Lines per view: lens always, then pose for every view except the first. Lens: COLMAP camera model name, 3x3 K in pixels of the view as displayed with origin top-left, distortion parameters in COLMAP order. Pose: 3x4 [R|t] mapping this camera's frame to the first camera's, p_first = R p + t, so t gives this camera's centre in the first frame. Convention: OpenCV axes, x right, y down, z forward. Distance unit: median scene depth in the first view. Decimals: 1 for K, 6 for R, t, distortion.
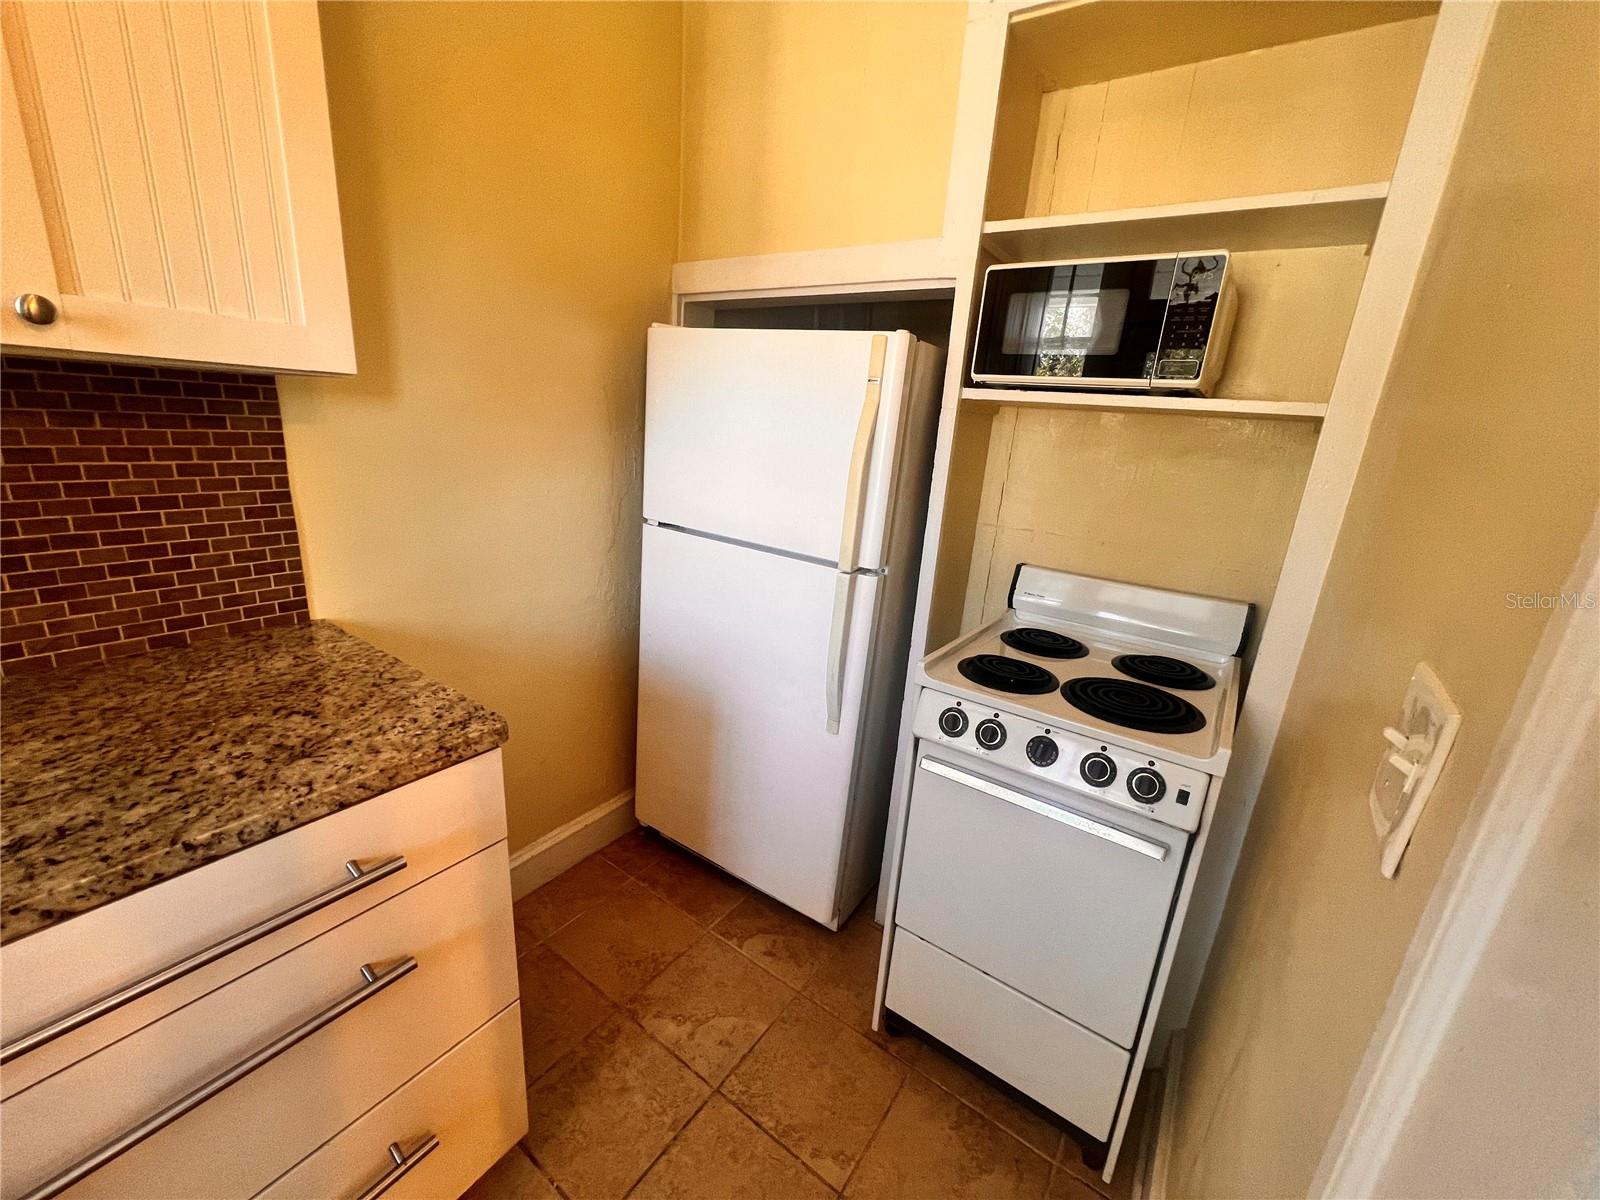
lens RADIAL K [[640.6, 0, 796.1], [0, 640.6, 599.5], [0, 0, 1]] dist [-0.000418, -0.000026]
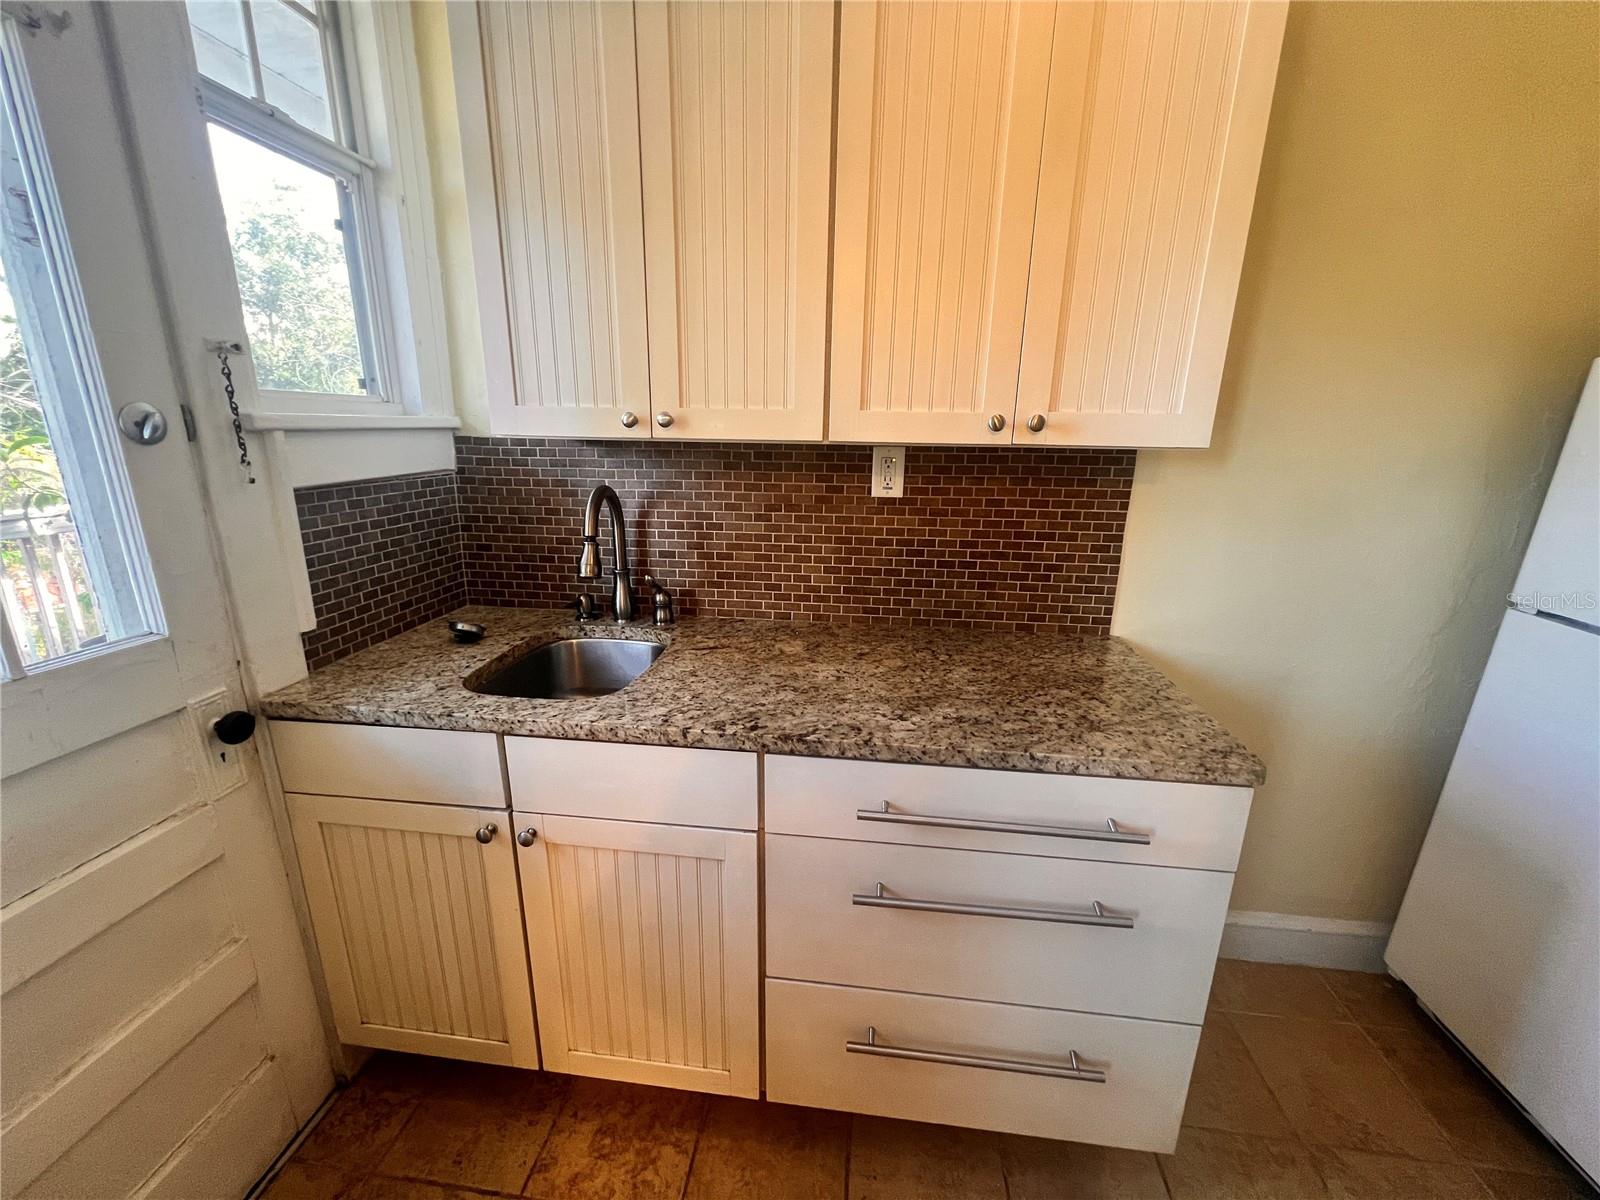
lens RADIAL K [[640.6, 0, 793.6], [0, 640.6, 600.4], [0, 0, 1]] dist [-0.000418, -0.000026]
pose [[0.467429, 0.171357, -0.867264, 0.052406], [-0.224665, 0.971851, 0.070934, 0.022041], [0.855006, 0.161687, 0.492770, -0.231896]]
